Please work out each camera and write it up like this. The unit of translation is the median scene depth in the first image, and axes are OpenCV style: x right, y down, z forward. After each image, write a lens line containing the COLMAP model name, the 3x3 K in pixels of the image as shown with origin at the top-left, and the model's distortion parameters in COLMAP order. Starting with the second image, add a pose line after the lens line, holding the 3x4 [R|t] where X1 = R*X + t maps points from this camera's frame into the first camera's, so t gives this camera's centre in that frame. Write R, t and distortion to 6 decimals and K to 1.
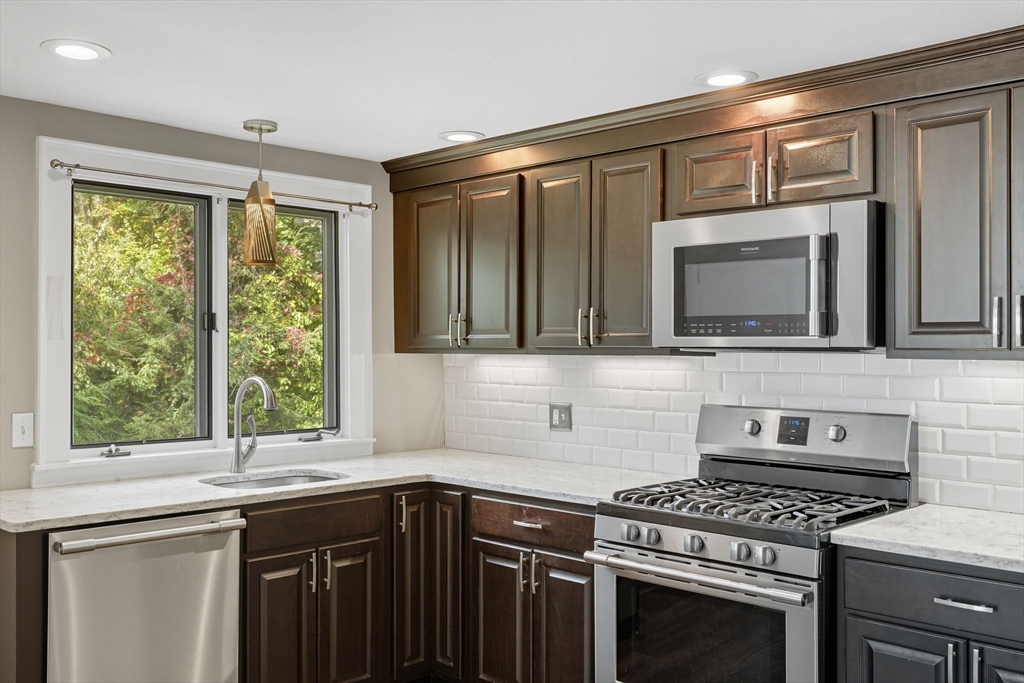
lens RADIAL K [[993.5, 0, 517.6], [0, 993.5, 336.7], [0, 0, 1]] dist [0.000230, 0.000000]
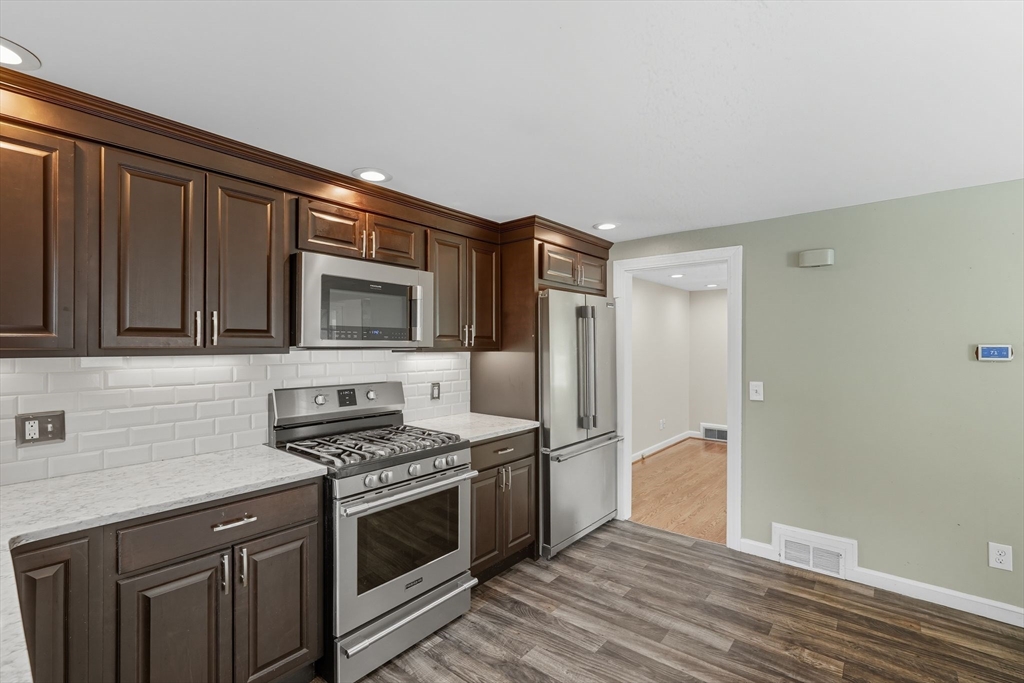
lens RADIAL K [[461.0, 0, 516.7], [0, 461.0, 343.5], [0, 0, 1]] dist [-0.008856, 0.003218]
pose [[-0.102682, -0.001609, 0.994713, -0.495842], [-0.012719, 0.999919, 0.000305, 0.001667], [-0.994633, -0.012621, -0.102694, 0.785899]]
